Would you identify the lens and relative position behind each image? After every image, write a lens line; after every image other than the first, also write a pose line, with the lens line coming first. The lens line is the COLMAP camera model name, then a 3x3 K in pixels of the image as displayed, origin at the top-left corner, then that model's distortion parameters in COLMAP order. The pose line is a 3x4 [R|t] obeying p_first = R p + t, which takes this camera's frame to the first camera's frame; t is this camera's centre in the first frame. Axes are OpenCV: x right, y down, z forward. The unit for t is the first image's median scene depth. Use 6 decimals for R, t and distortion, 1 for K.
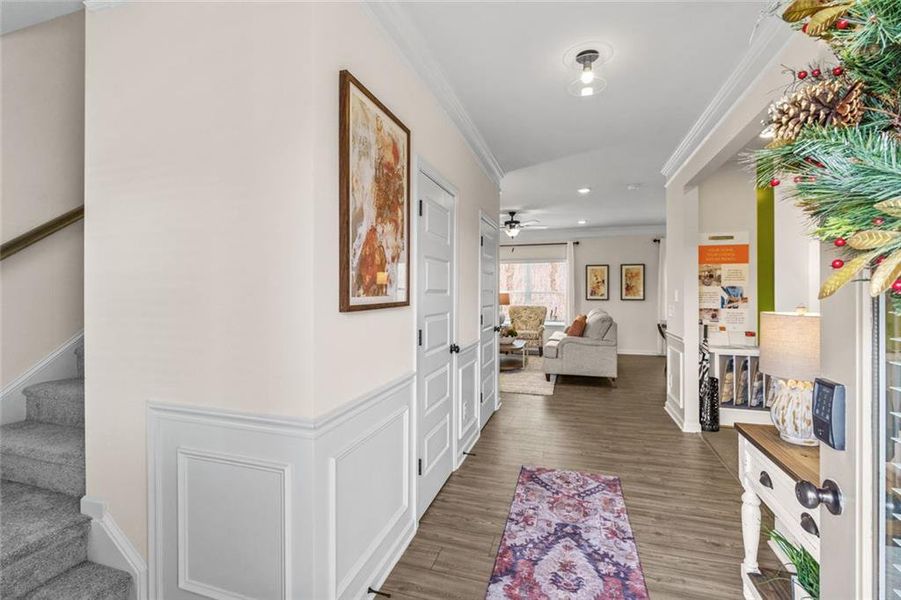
lens RADIAL K [[403.9, 0, 446.7], [0, 403.9, 293.0], [0, 0, 1]] dist [-0.006700, 0.001537]
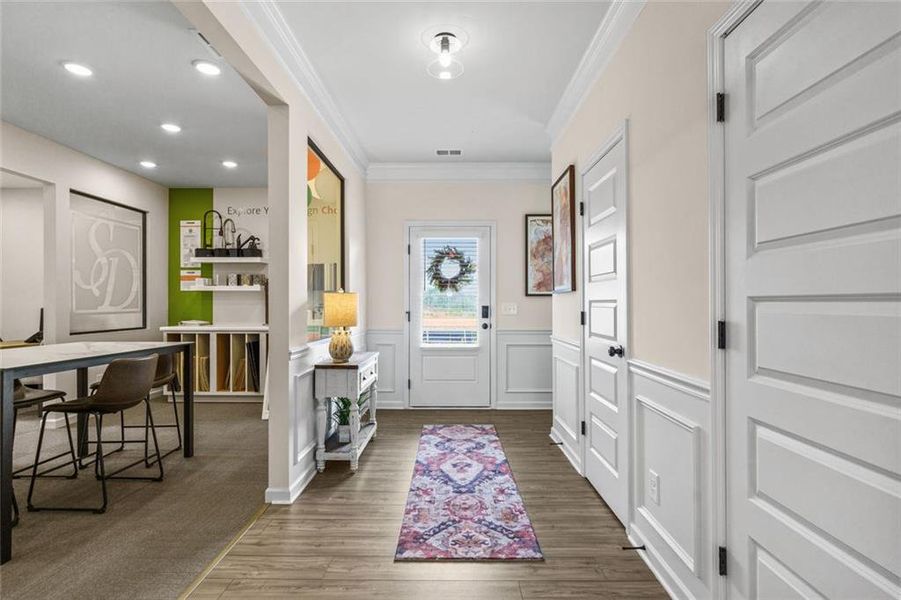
lens RADIAL K [[438.2, 0, 446.9], [0, 438.2, 303.6], [0, 0, 1]] dist [-0.003924, 0.000913]
pose [[-0.956341, 0.000580, -0.292251, 0.586464], [-0.001530, 0.999974, 0.006992, 0.050239], [0.292248, 0.007134, -0.956316, 1.795140]]
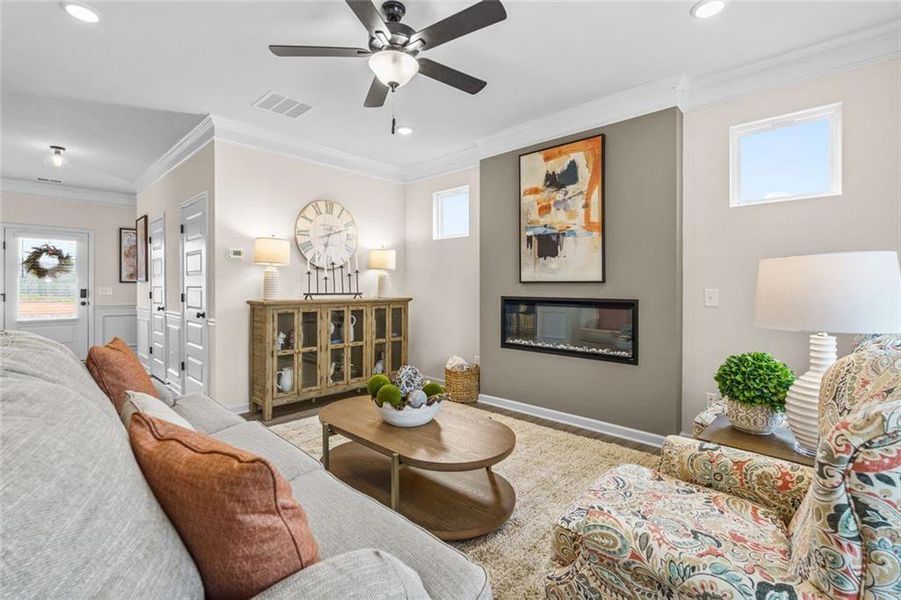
lens RADIAL K [[403.9, 0, 448.9], [0, 403.9, 285.7], [0, 0, 1]] dist [-0.006700, 0.001537]
pose [[-0.425612, 0.000652, -0.904906, 1.126839], [-0.004868, 0.999984, 0.003010, 0.034063], [0.904893, 0.005686, -0.425602, 3.050149]]
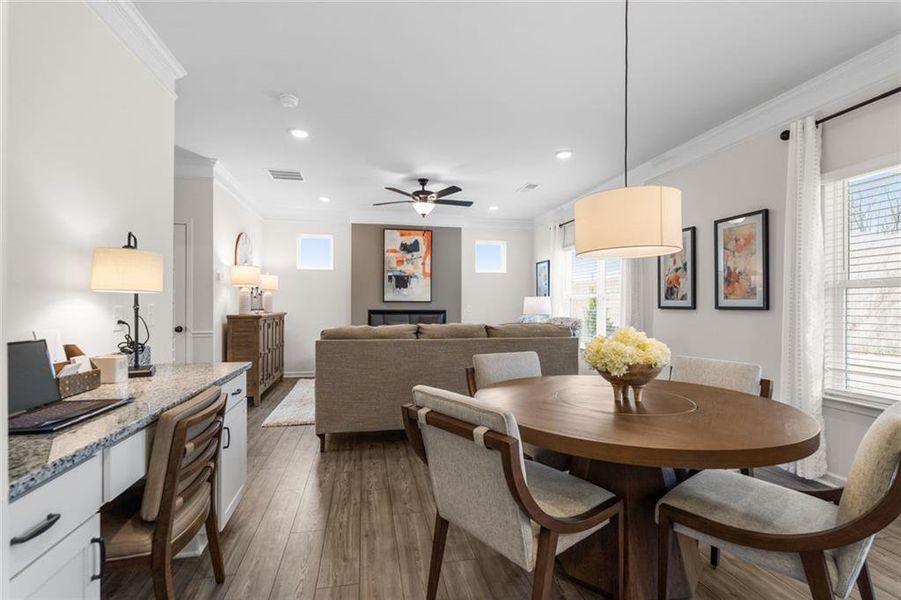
lens RADIAL K [[403.9, 0, 440.7], [0, 403.9, 305.5], [0, 0, 1]] dist [-0.006700, 0.001537]
pose [[0.476158, 0.000783, -0.879359, 2.090637], [-0.006724, 0.999974, -0.002751, 0.054146], [0.879334, 0.007223, 0.476151, 1.785321]]
